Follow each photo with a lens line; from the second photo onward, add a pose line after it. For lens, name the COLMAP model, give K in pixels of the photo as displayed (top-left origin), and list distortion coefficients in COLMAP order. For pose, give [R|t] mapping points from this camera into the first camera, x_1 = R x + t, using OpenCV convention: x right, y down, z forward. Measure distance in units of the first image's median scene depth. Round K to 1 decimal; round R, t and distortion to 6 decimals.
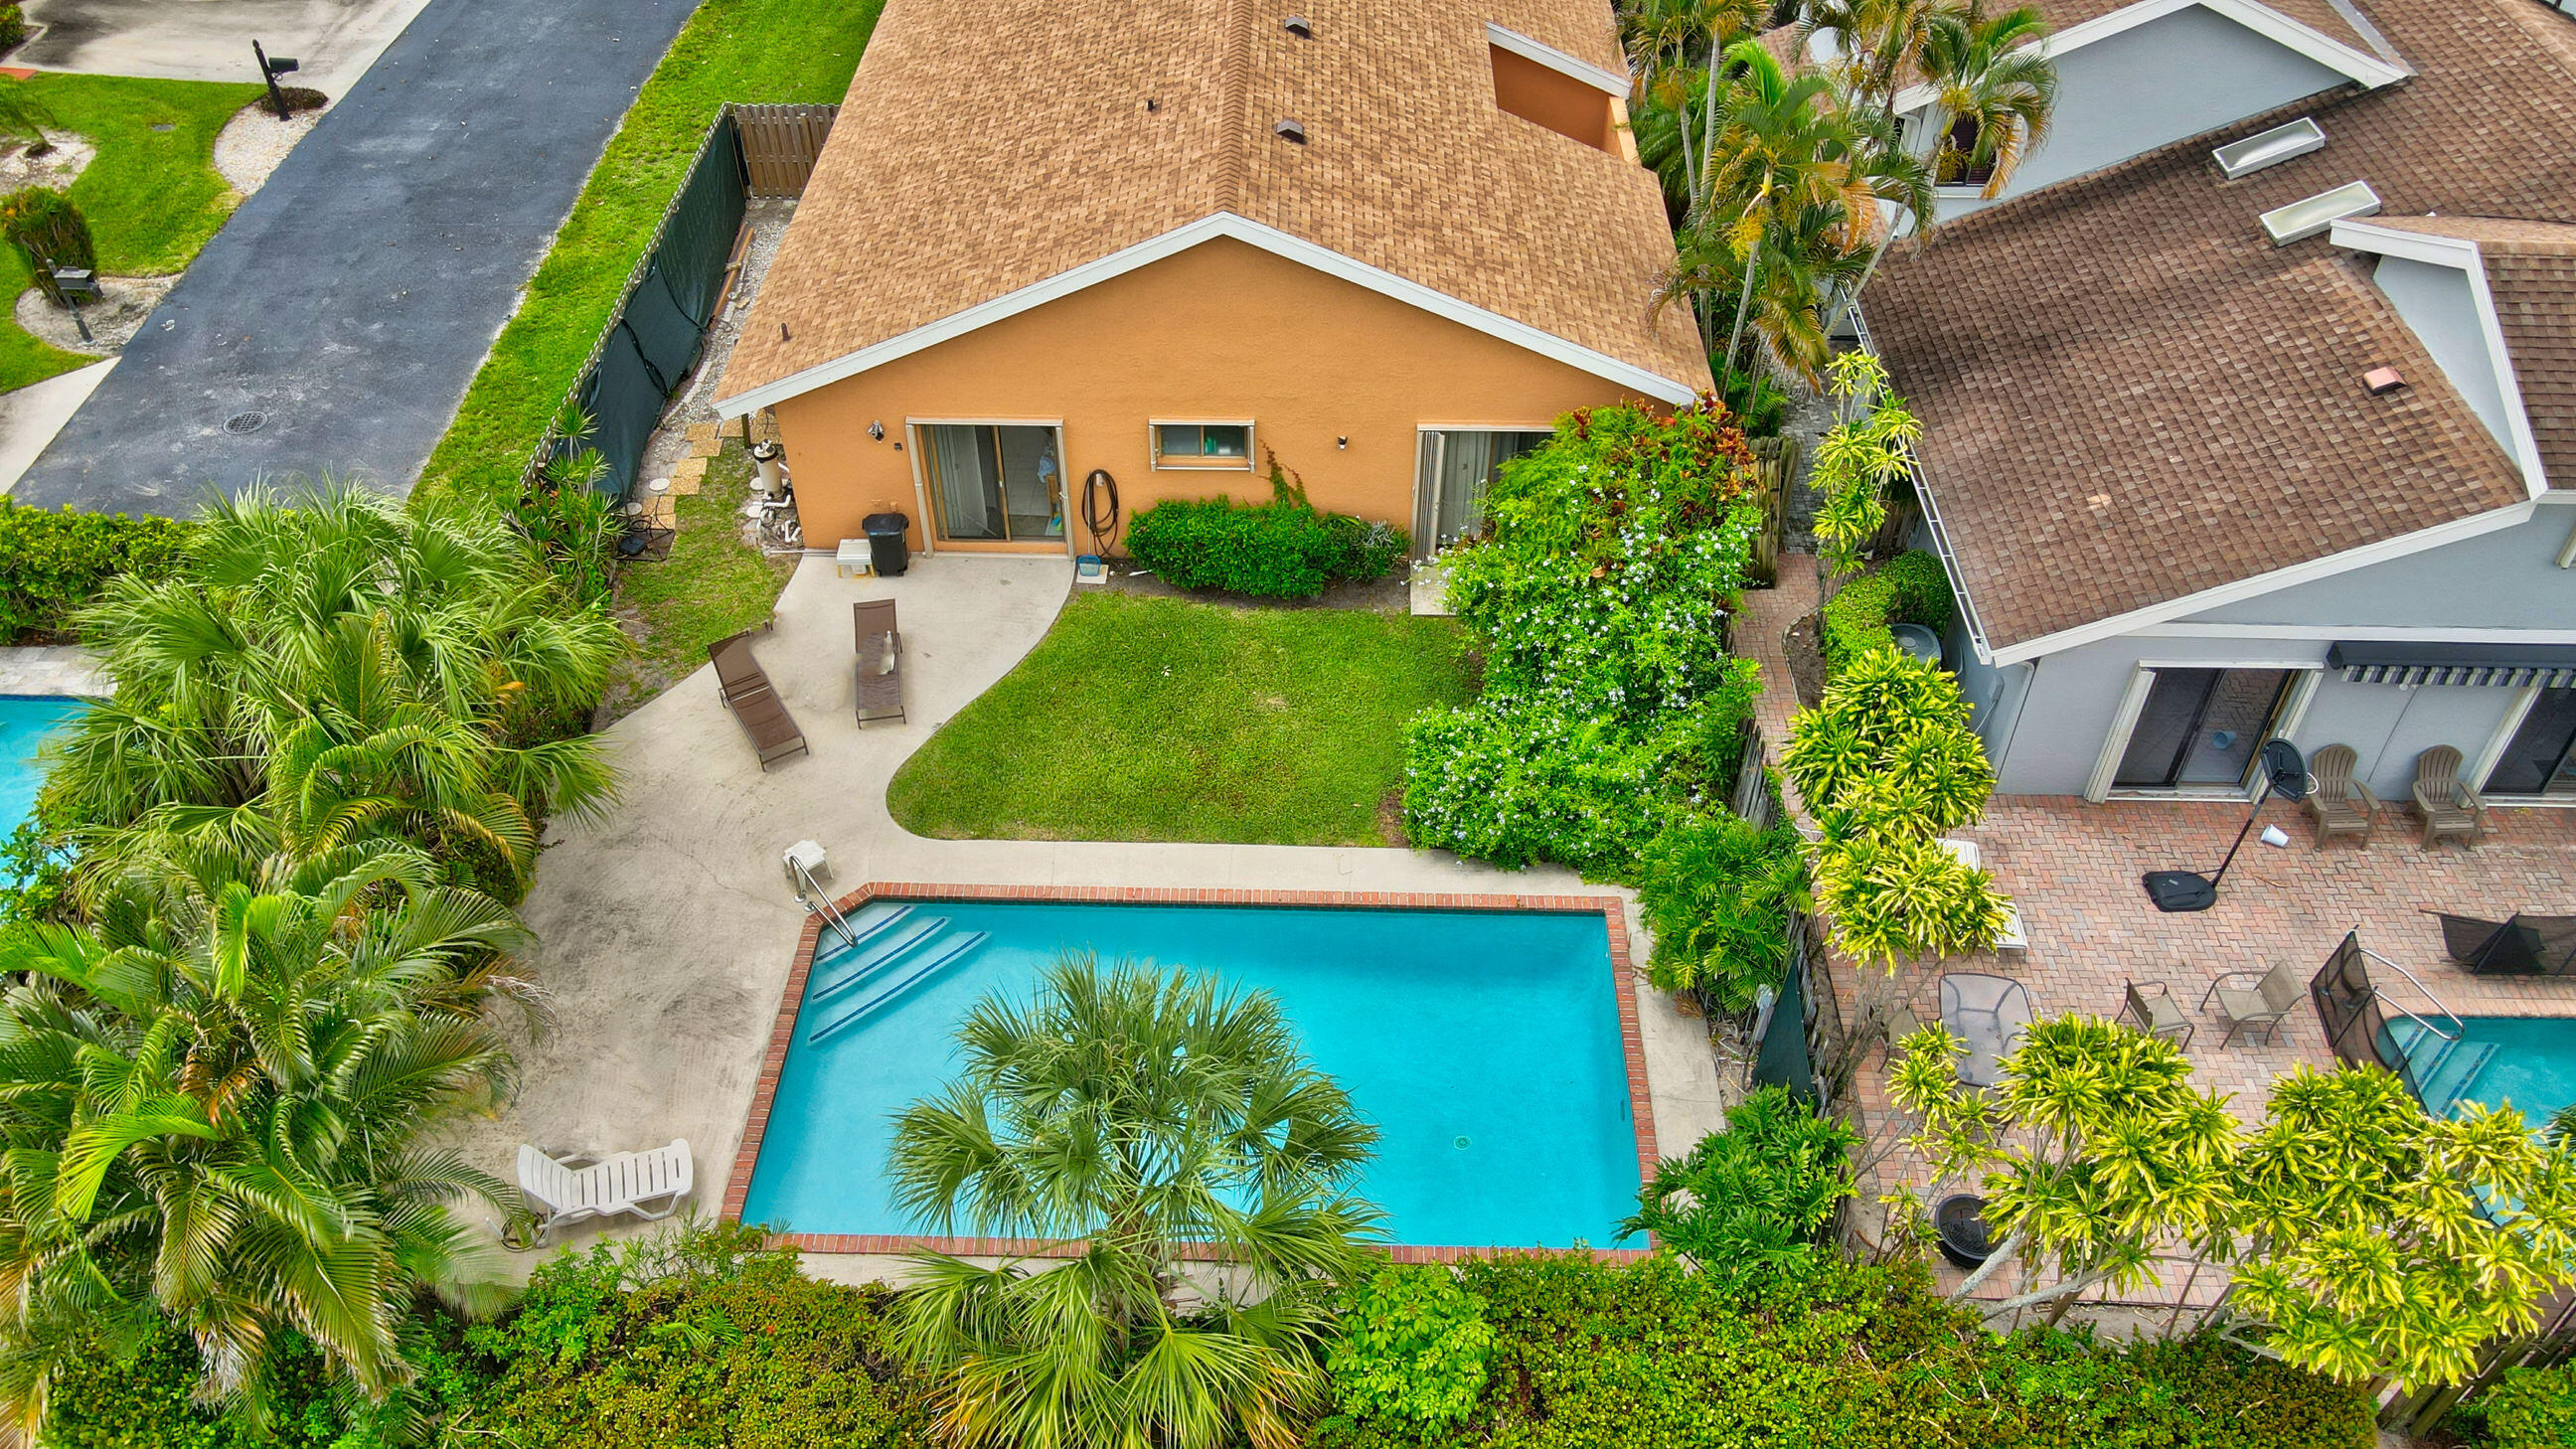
lens RADIAL K [[1869.5, 0, 1288.0], [0, 1869.5, 724.5], [0, 0, 1]] dist [-0.019868, 0.052880]
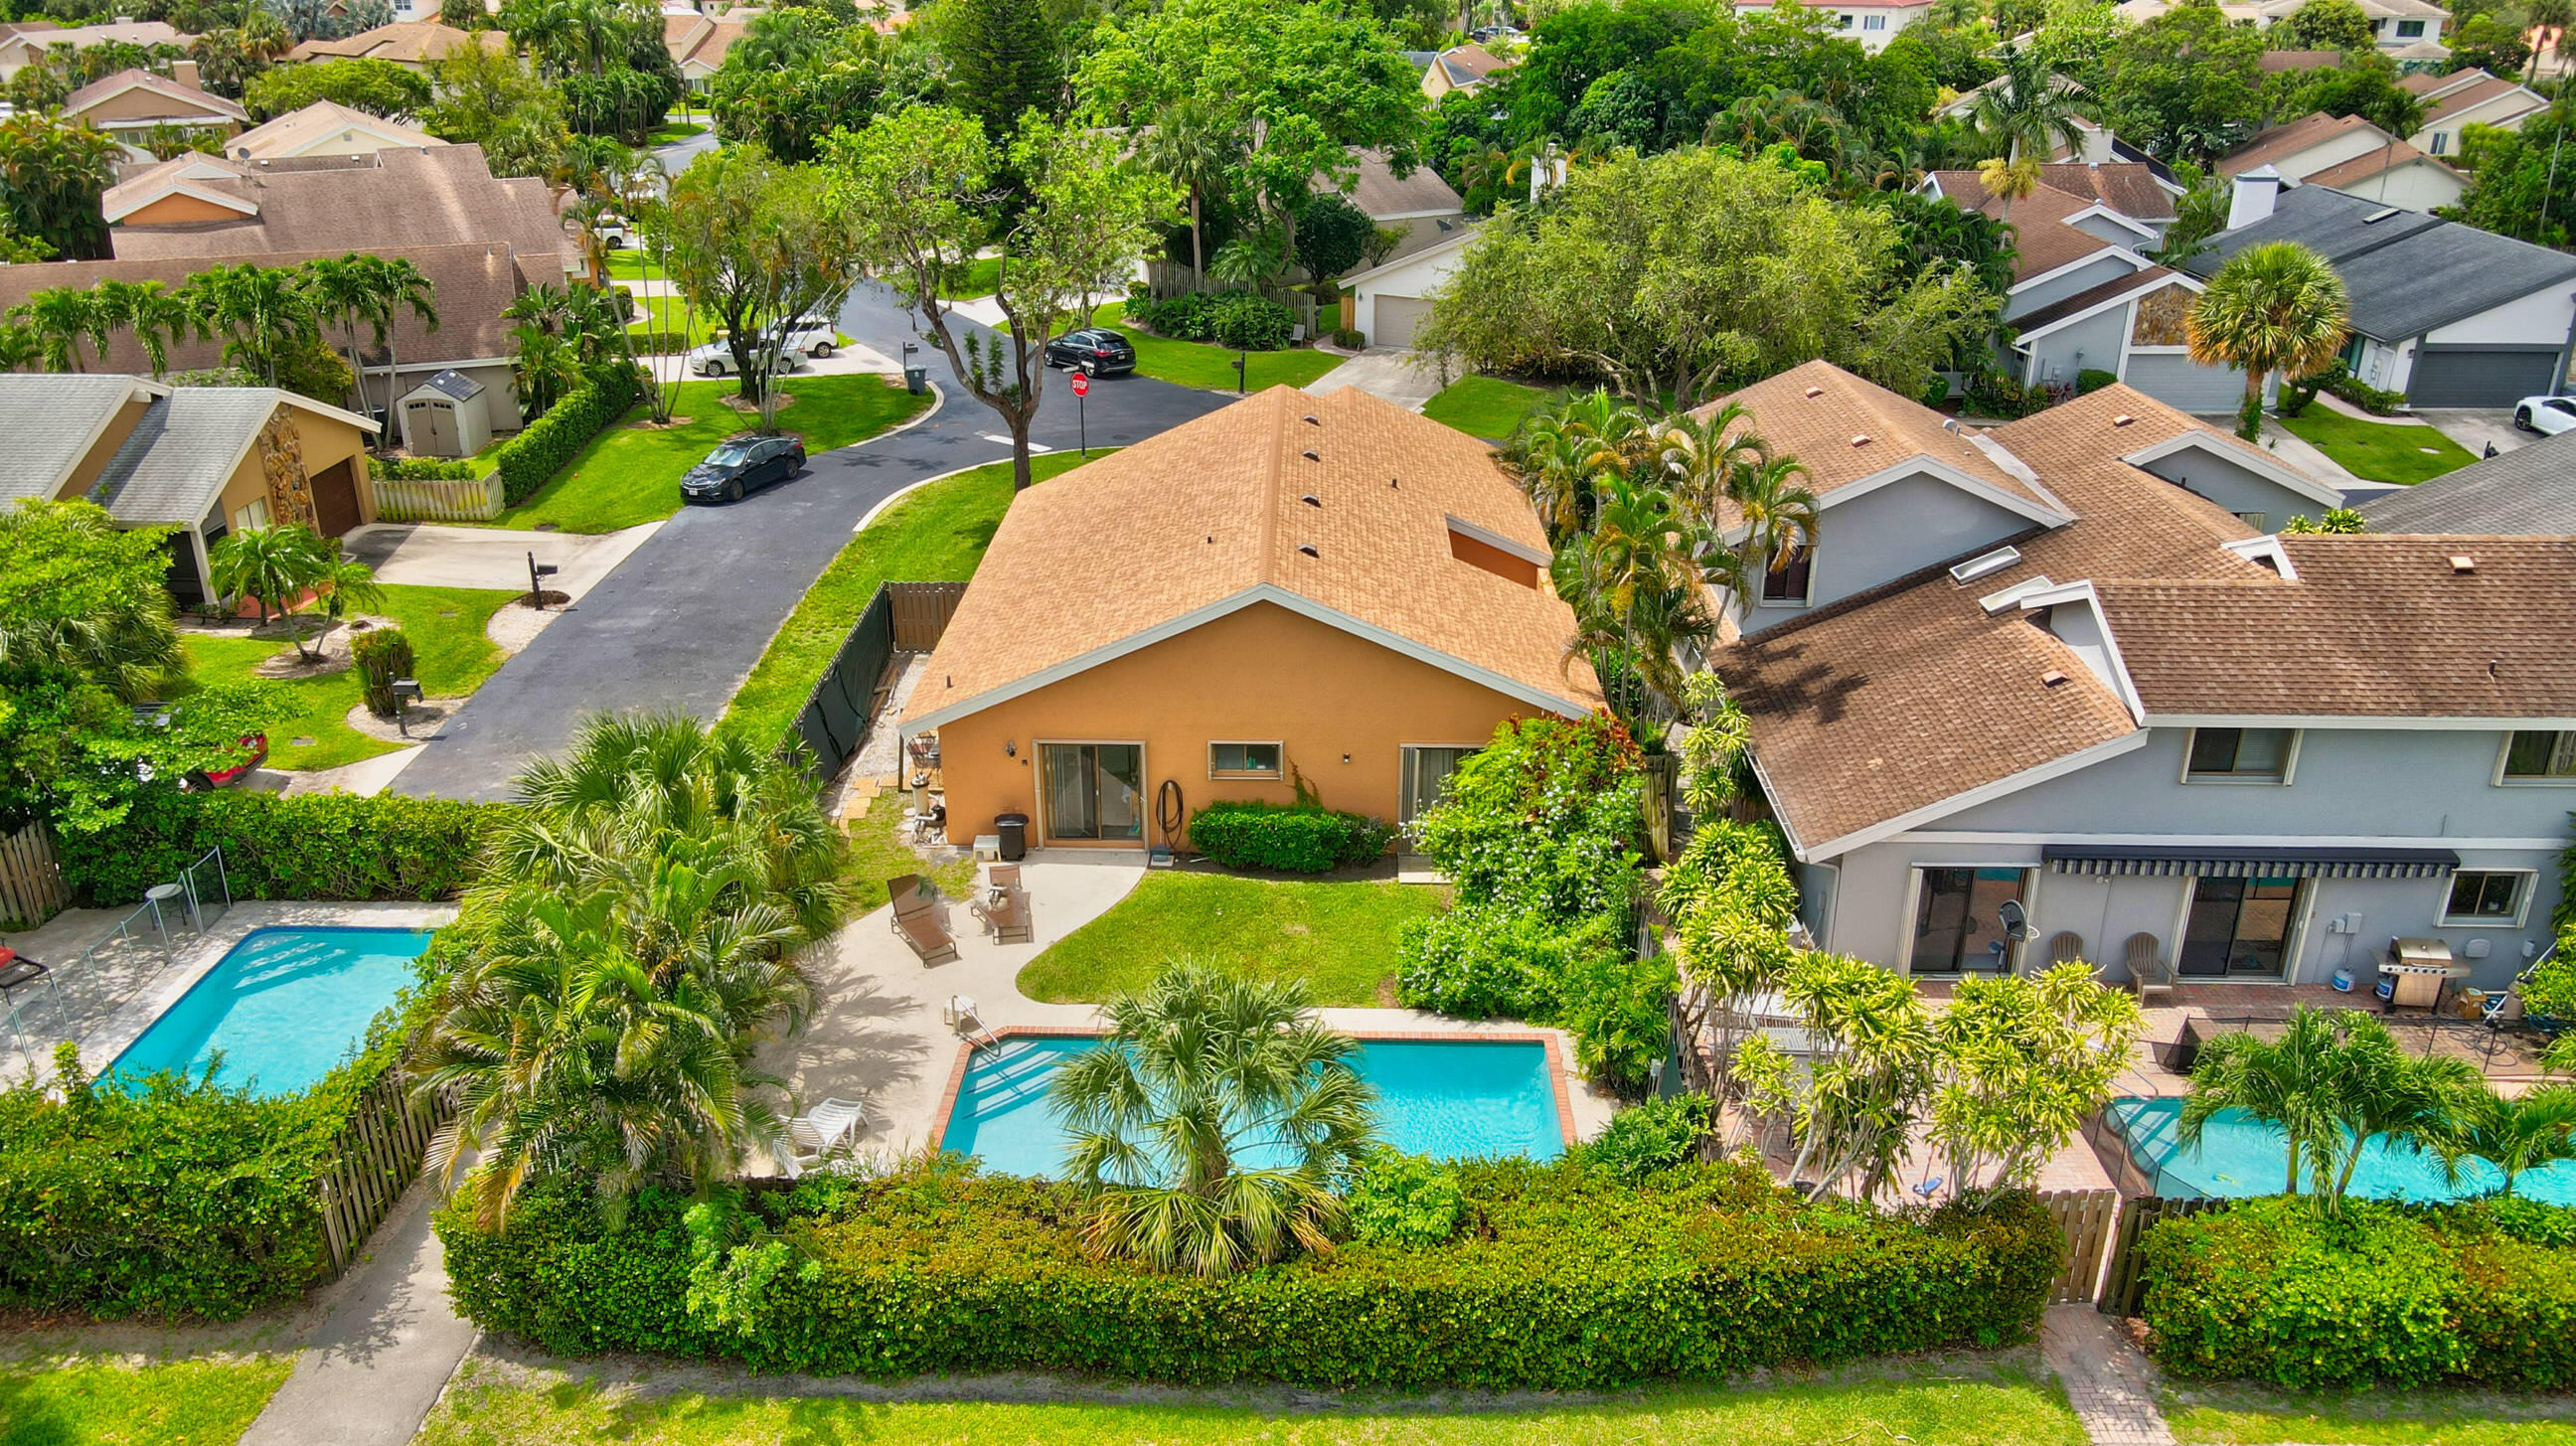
lens RADIAL K [[1869.5, 0, 1288.0], [0, 1869.5, 723.0], [0, 0, 1]] dist [-0.019868, 0.052880]
pose [[0.999991, -0.002699, 0.003257, -0.019116], [0.003643, 0.940808, -0.338921, 0.302254], [-0.002150, 0.338930, 0.940809, -0.321346]]
